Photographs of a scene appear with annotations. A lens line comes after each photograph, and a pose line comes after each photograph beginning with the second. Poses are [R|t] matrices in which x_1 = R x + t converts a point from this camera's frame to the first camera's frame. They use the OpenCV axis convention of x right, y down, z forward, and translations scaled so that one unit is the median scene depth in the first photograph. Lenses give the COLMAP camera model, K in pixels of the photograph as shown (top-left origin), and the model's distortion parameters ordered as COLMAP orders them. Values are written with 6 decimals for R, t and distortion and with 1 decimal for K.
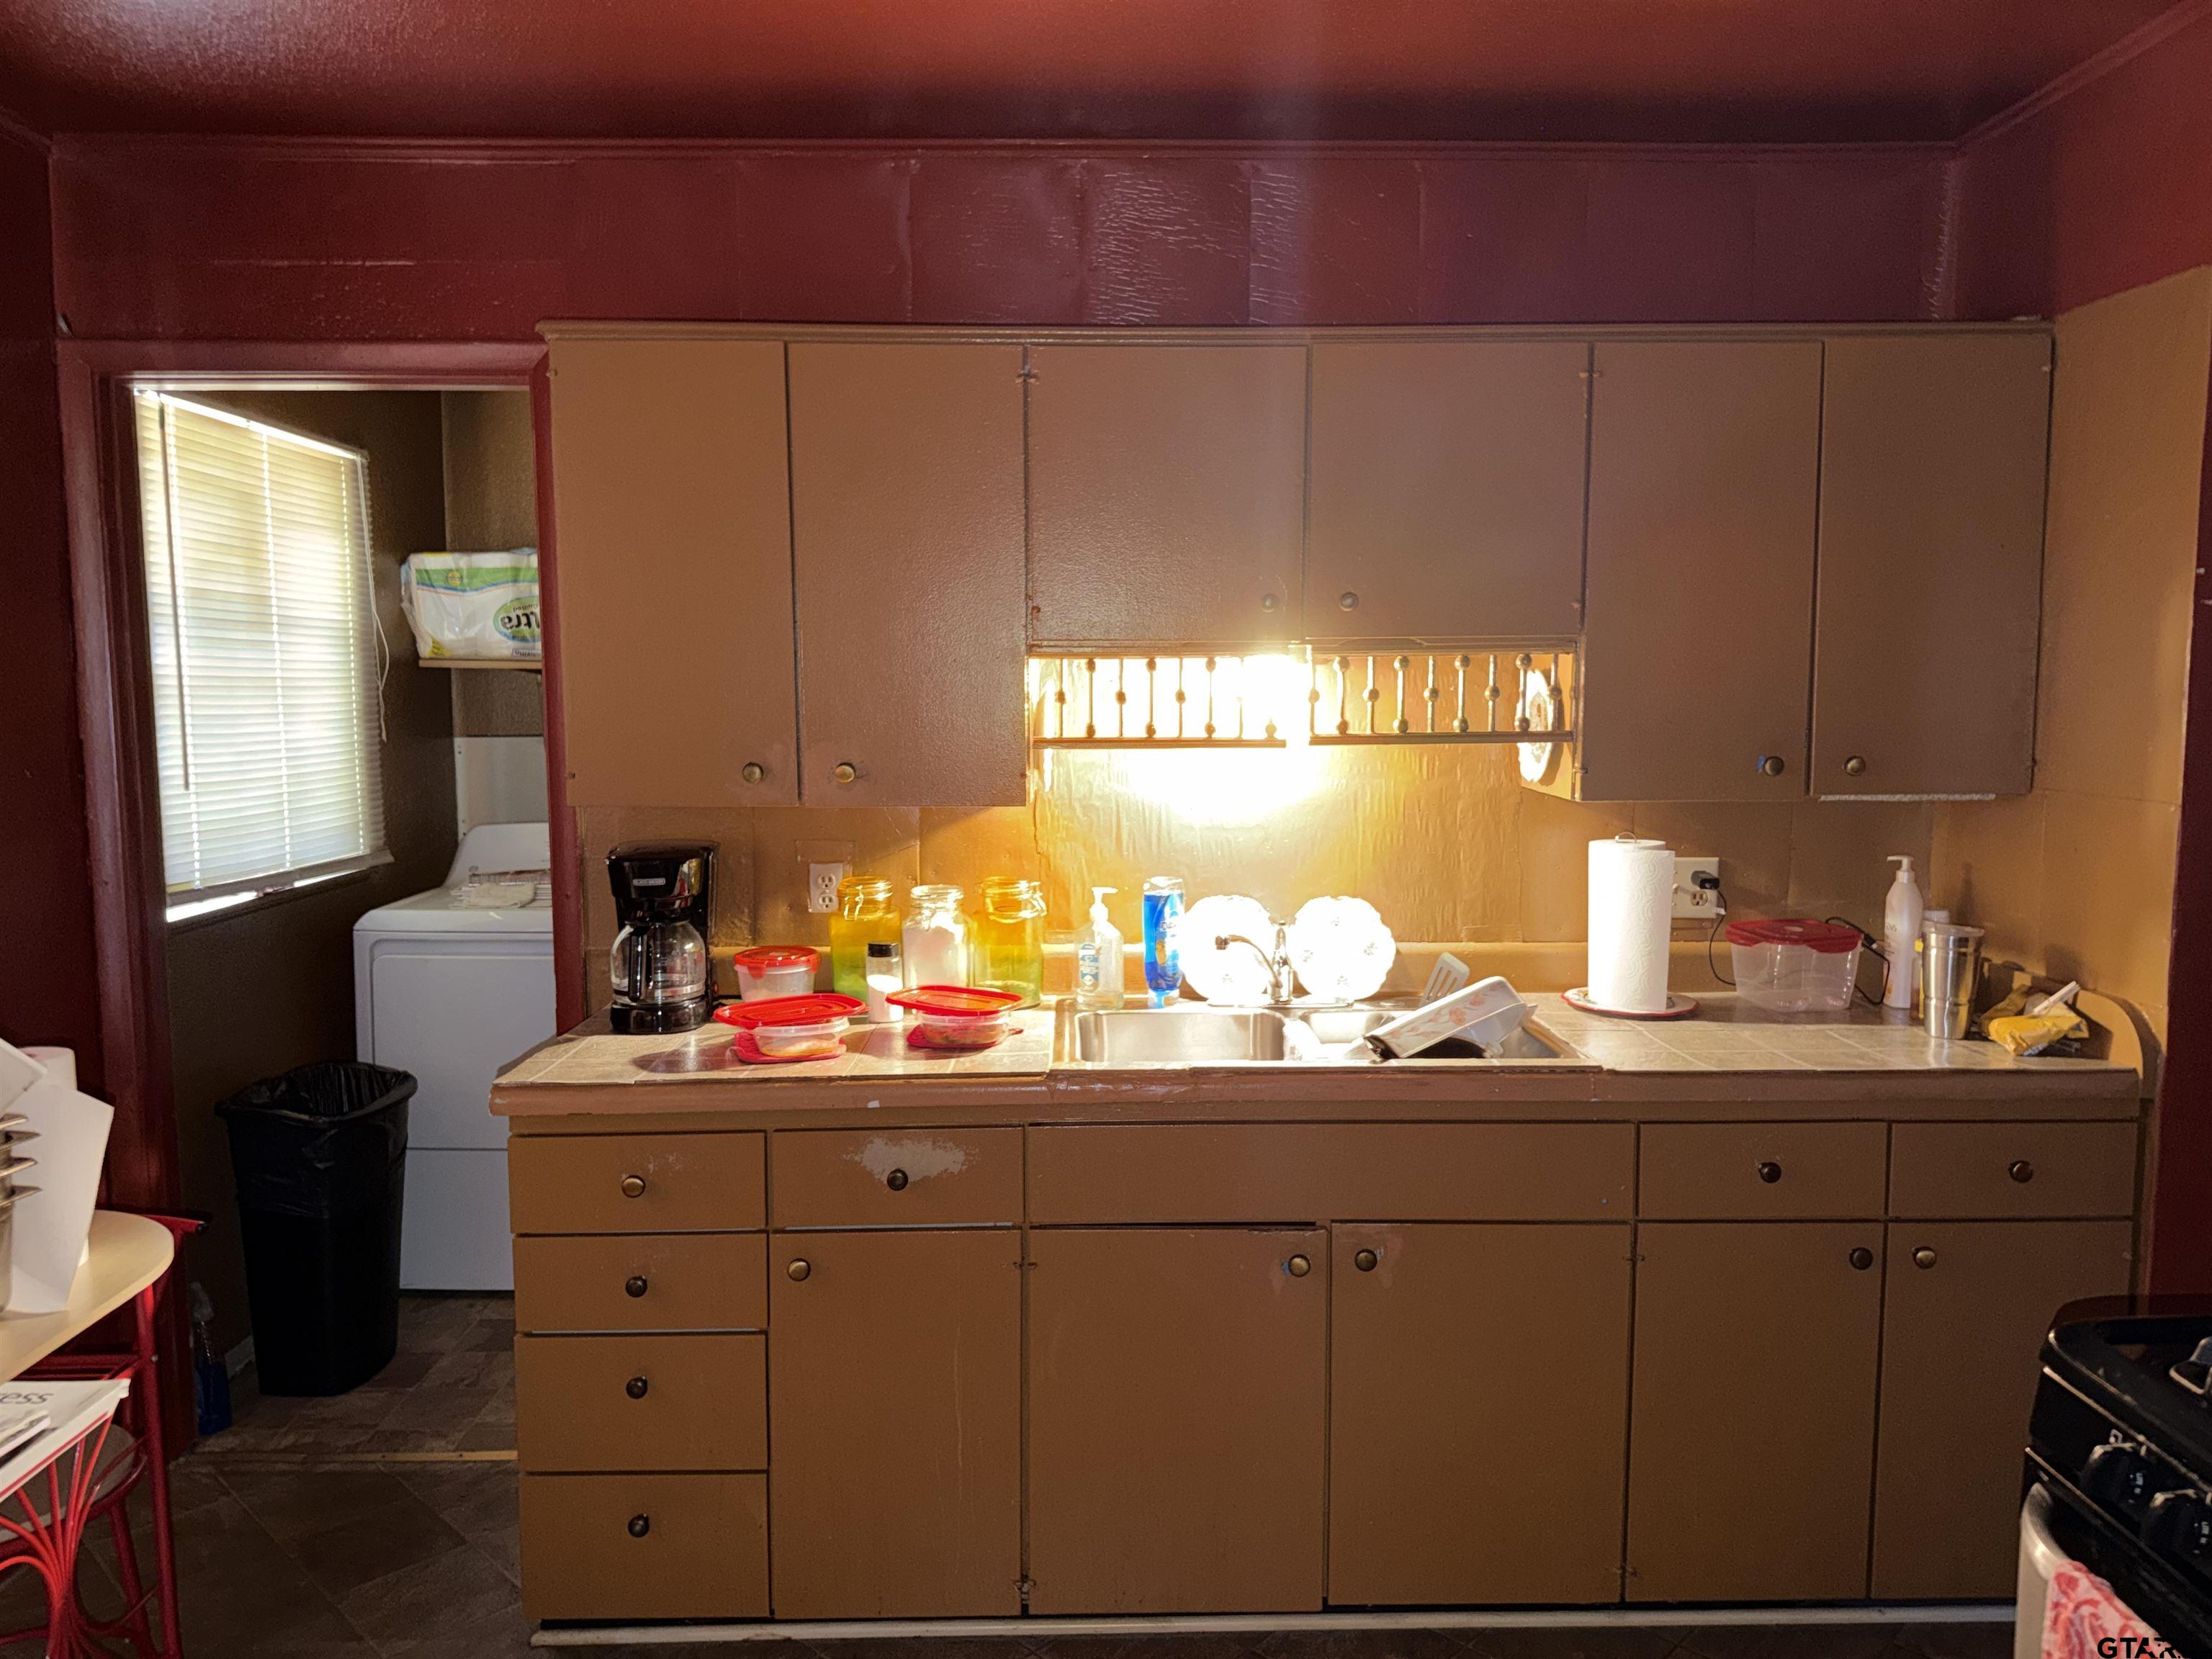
lens RADIAL K [[1546.9, 0, 1109.4], [0, 1546.9, 835.8], [0, 0, 1]] dist [0.062542, -0.077395]
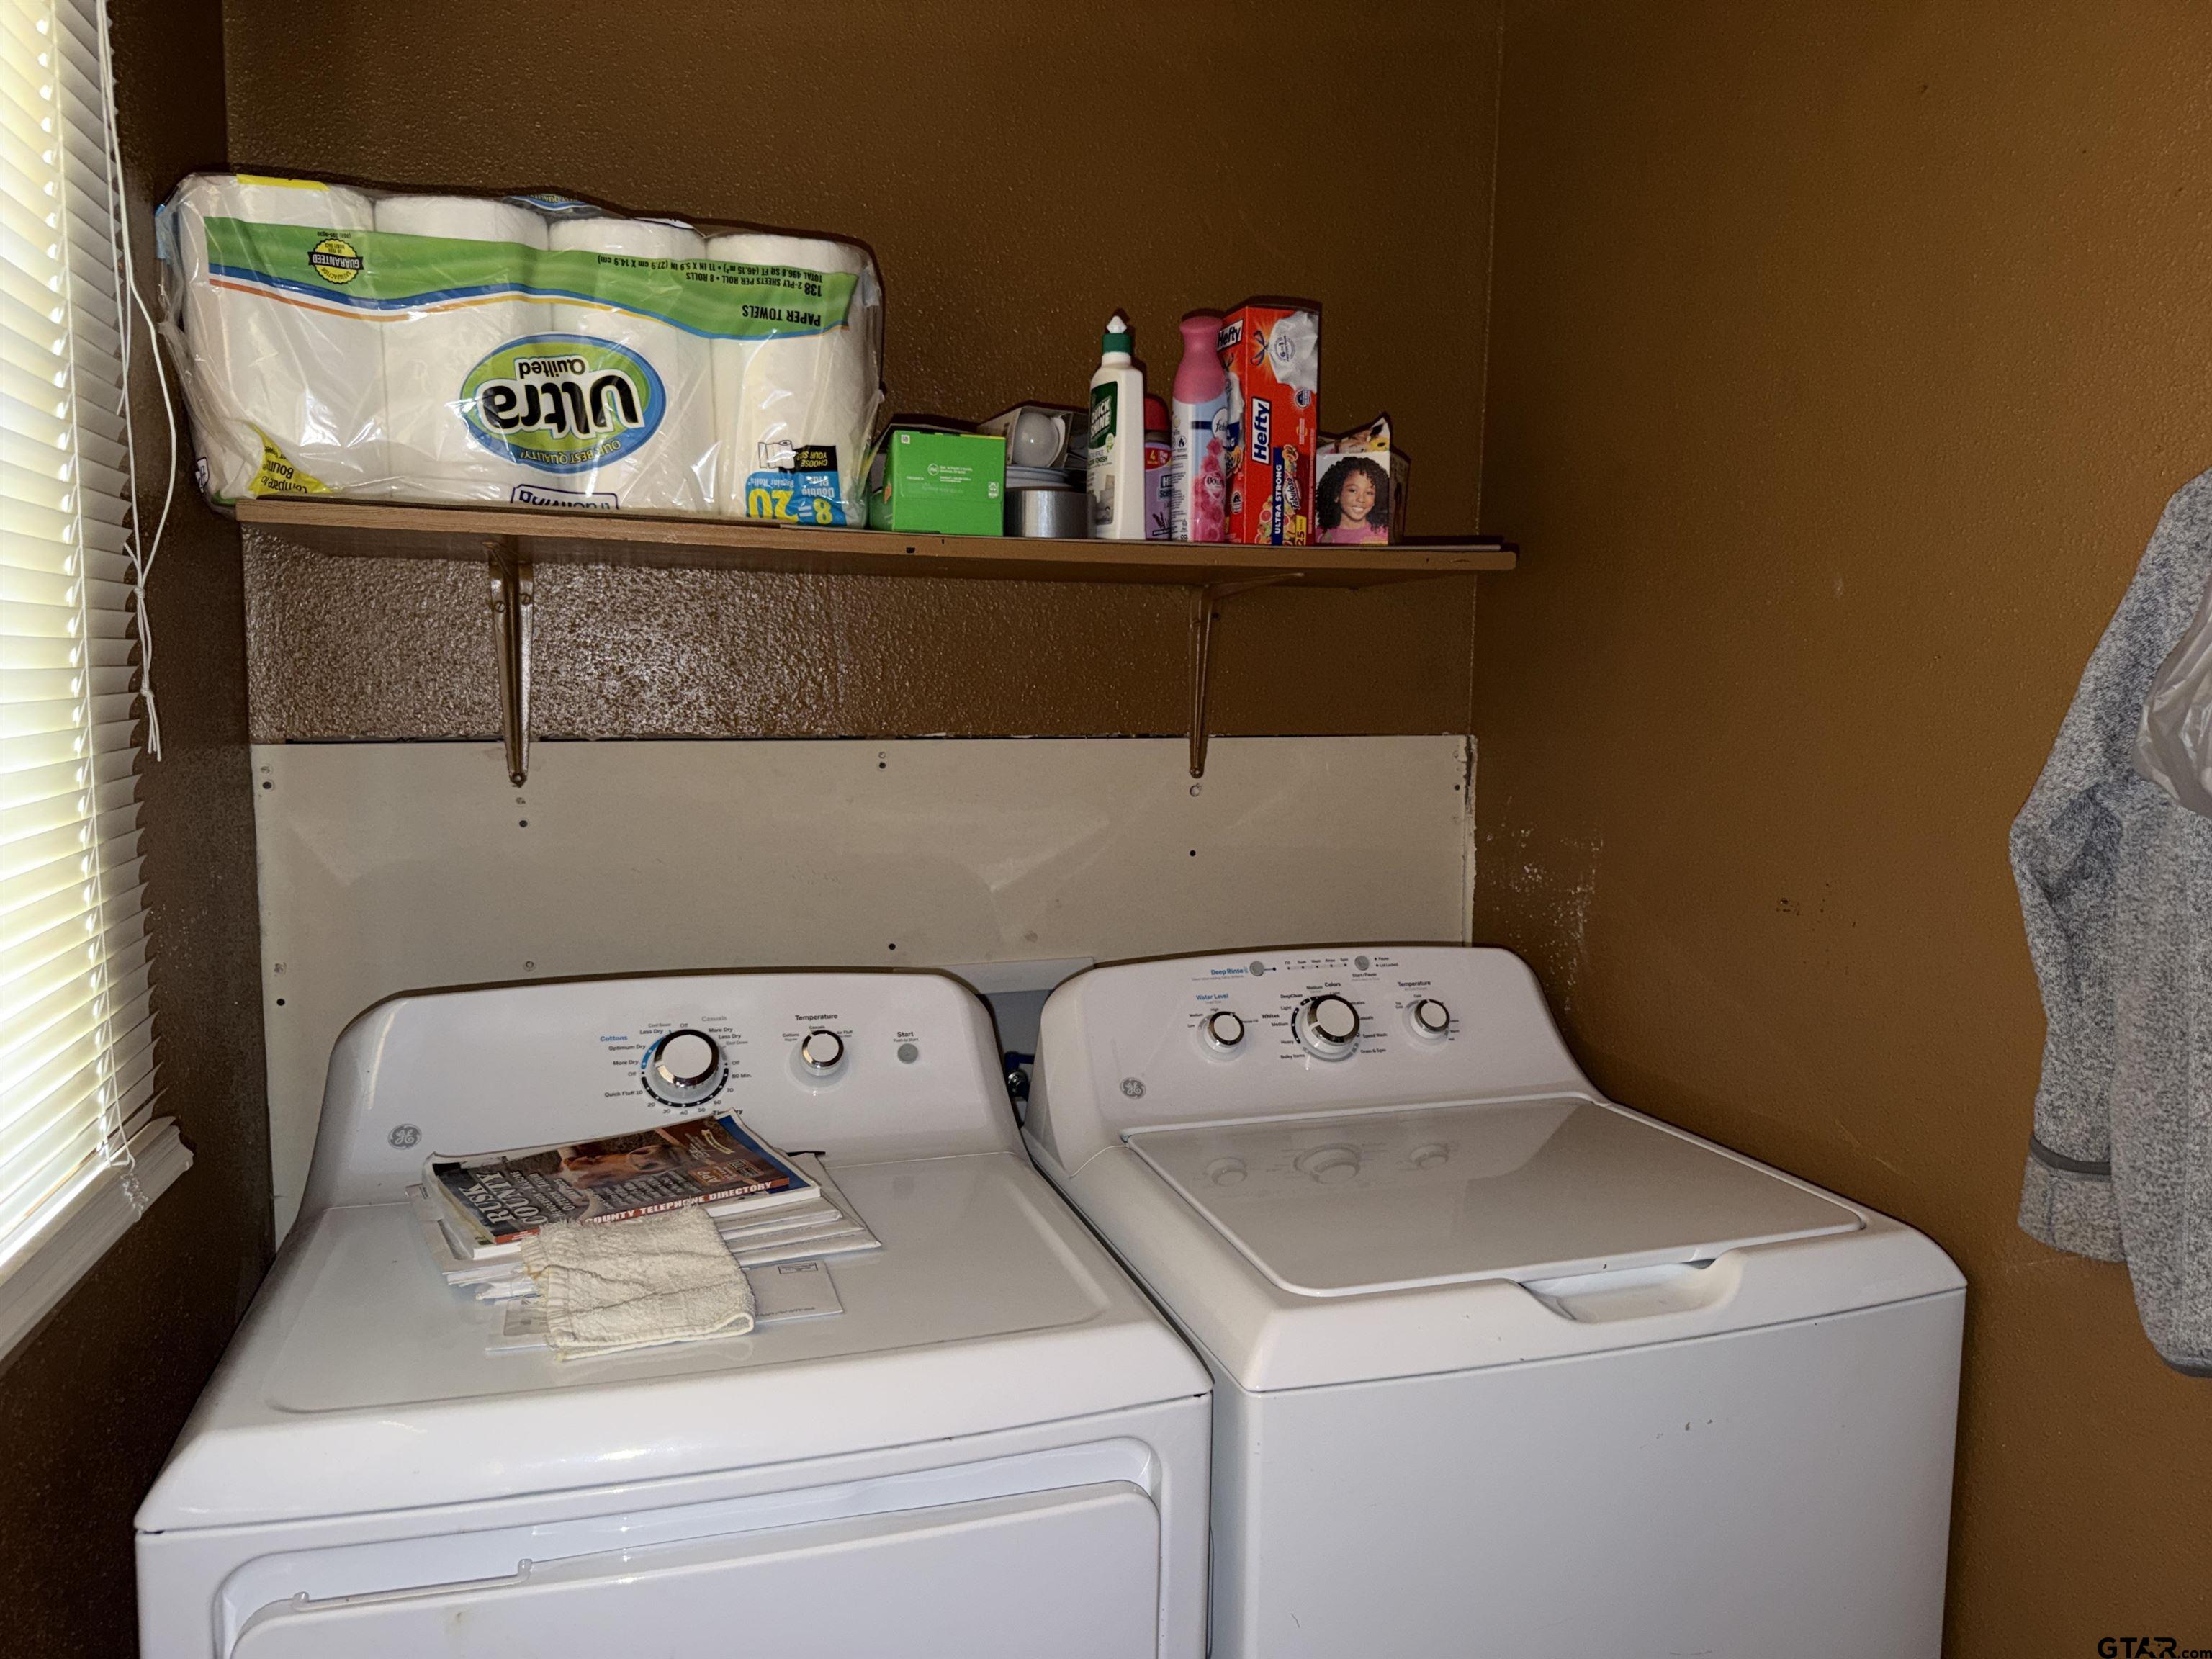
lens RADIAL K [[1546.9, 0, 1105.1], [0, 1546.9, 826.0], [0, 0, 1]] dist [0.062542, -0.077395]
pose [[0.958141, -0.018249, 0.285713, -0.358991], [0.019795, 0.999801, -0.002525, -0.041888], [-0.285610, 0.008075, 0.958312, 0.636669]]
